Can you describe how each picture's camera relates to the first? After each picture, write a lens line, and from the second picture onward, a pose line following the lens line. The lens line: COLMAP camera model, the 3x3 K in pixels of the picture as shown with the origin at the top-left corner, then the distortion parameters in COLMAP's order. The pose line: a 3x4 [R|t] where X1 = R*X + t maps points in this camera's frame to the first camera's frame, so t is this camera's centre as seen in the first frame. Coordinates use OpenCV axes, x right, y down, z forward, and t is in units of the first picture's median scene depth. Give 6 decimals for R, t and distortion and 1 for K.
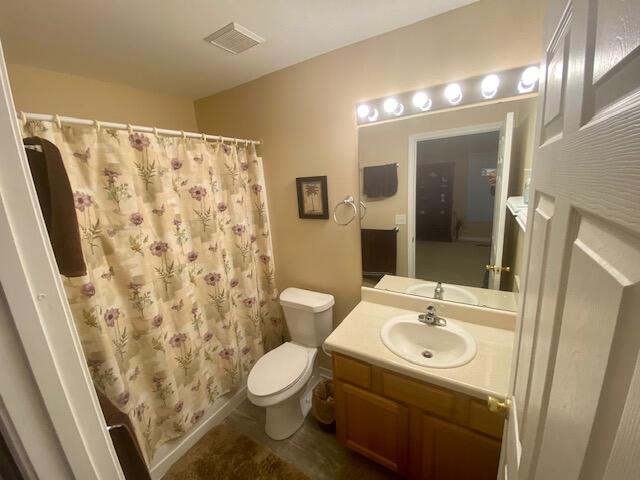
lens RADIAL K [[256.5, 0, 321.9], [0, 256.5, 241.8], [0, 0, 1]] dist [0.000372, -0.000044]
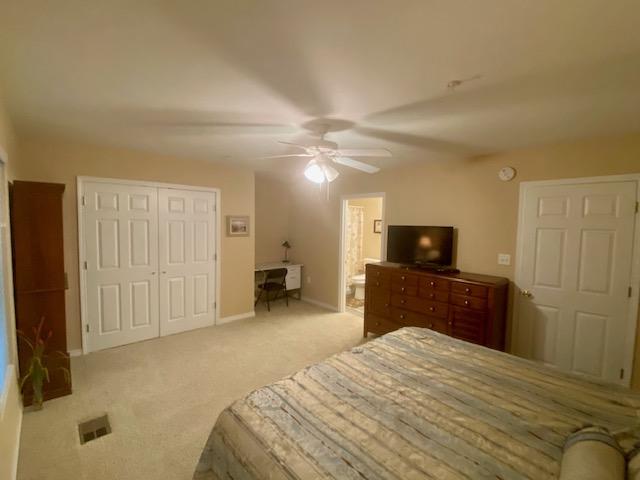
lens RADIAL K [[291.4, 0, 320.0], [0, 291.4, 240.9], [0, 0, 1]] dist [0.020016, -0.016183]
pose [[0.967596, 0.099430, -0.232103, 0.097402], [-0.135402, 0.980187, -0.144567, 0.530224], [0.213131, 0.171310, 0.961888, -2.191666]]
